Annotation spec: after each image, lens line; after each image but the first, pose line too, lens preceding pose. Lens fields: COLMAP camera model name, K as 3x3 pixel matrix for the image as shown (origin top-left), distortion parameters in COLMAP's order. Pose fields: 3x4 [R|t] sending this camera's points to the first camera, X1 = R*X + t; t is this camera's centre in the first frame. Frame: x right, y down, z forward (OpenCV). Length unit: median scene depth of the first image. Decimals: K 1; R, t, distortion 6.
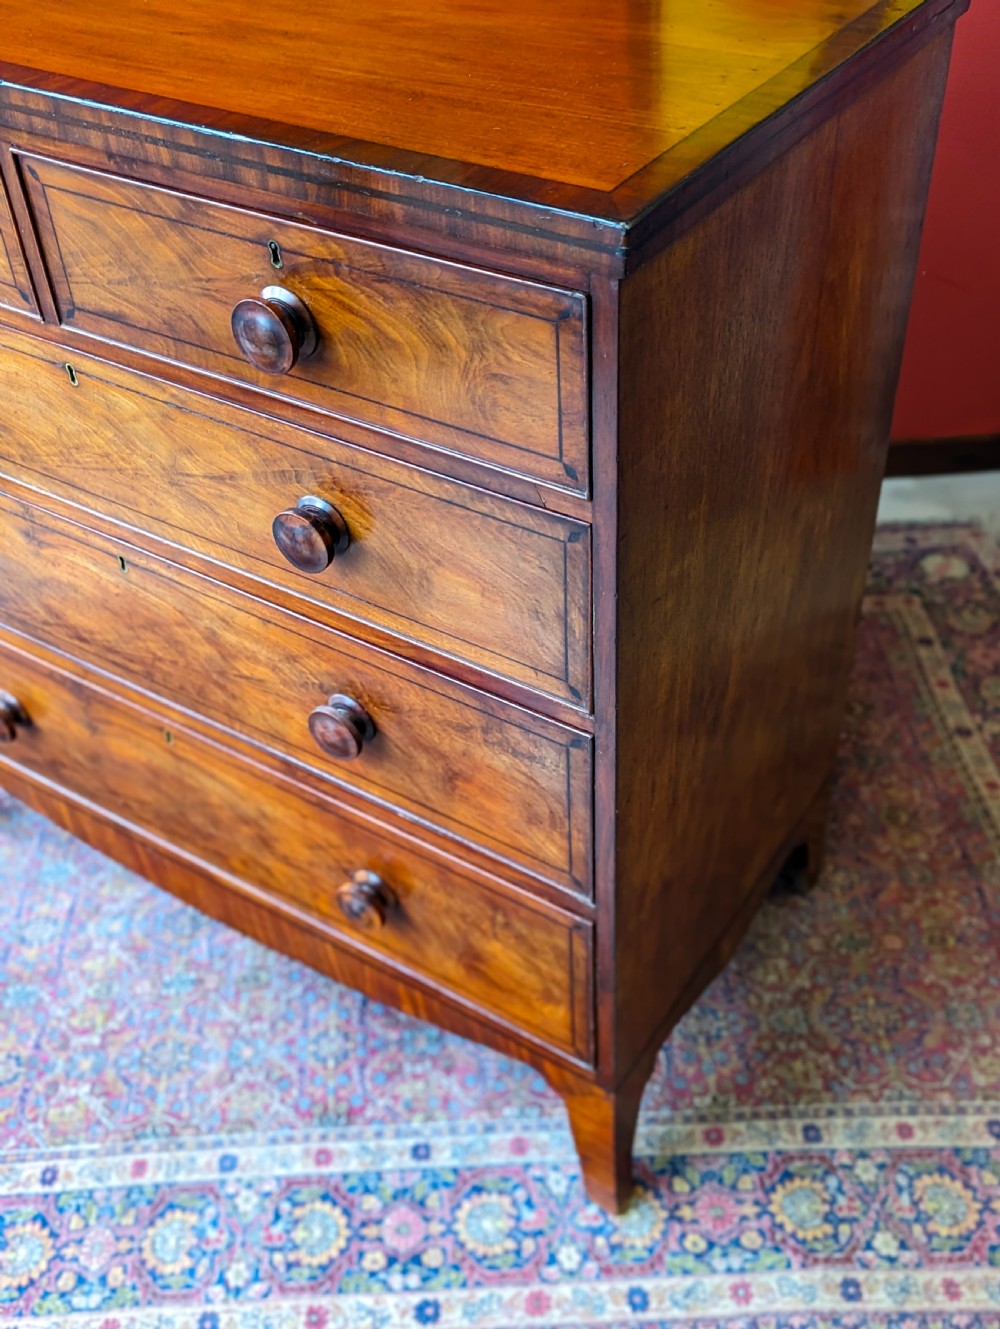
lens RADIAL K [[1423.5, 0, 497.7], [0, 1423.5, 689.6], [0, 0, 1]] dist [0.061298, -0.056296]
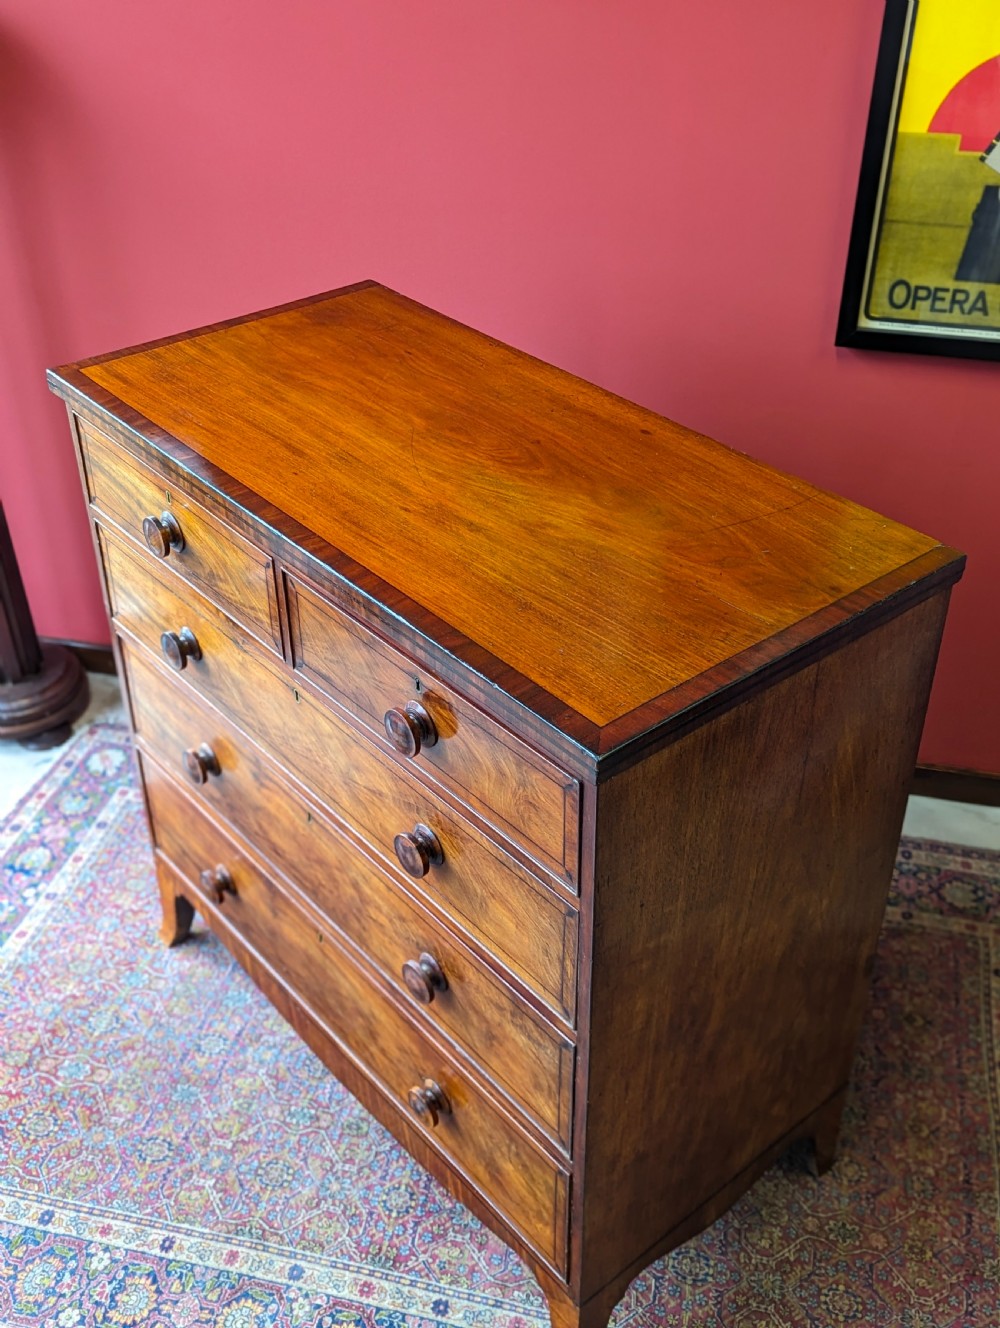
lens RADIAL K [[1422.3, 0, 500.3], [0, 1422.3, 657.2], [0, 0, 1]] dist [0.044238, 0.003455]
pose [[0.959577, 0.193028, -0.204821, 0.153653], [-0.212445, 0.974113, -0.077270, -0.155844], [0.184604, 0.117659, 0.975745, -0.303650]]
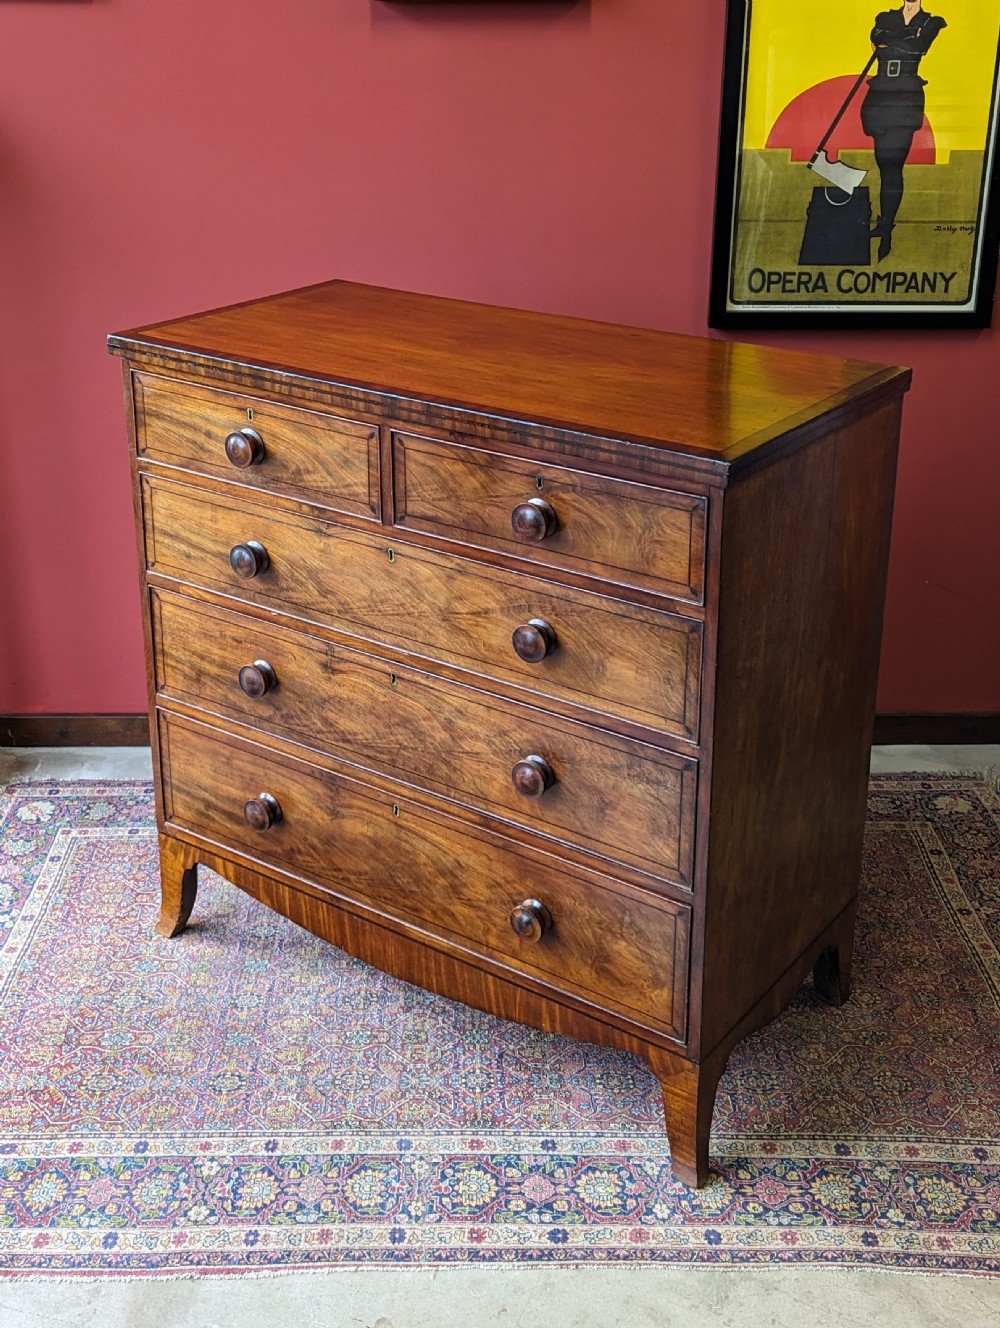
lens RADIAL K [[1670.9, 0, 493.1], [0, 1670.9, 541.9], [0, 0, 1]] dist [0.054404, -0.010380]
pose [[0.998280, 0.055190, -0.019788, -0.112229], [-0.058625, 0.935376, -0.348762, 0.368940], [-0.000739, 0.349323, 0.937002, -0.709743]]
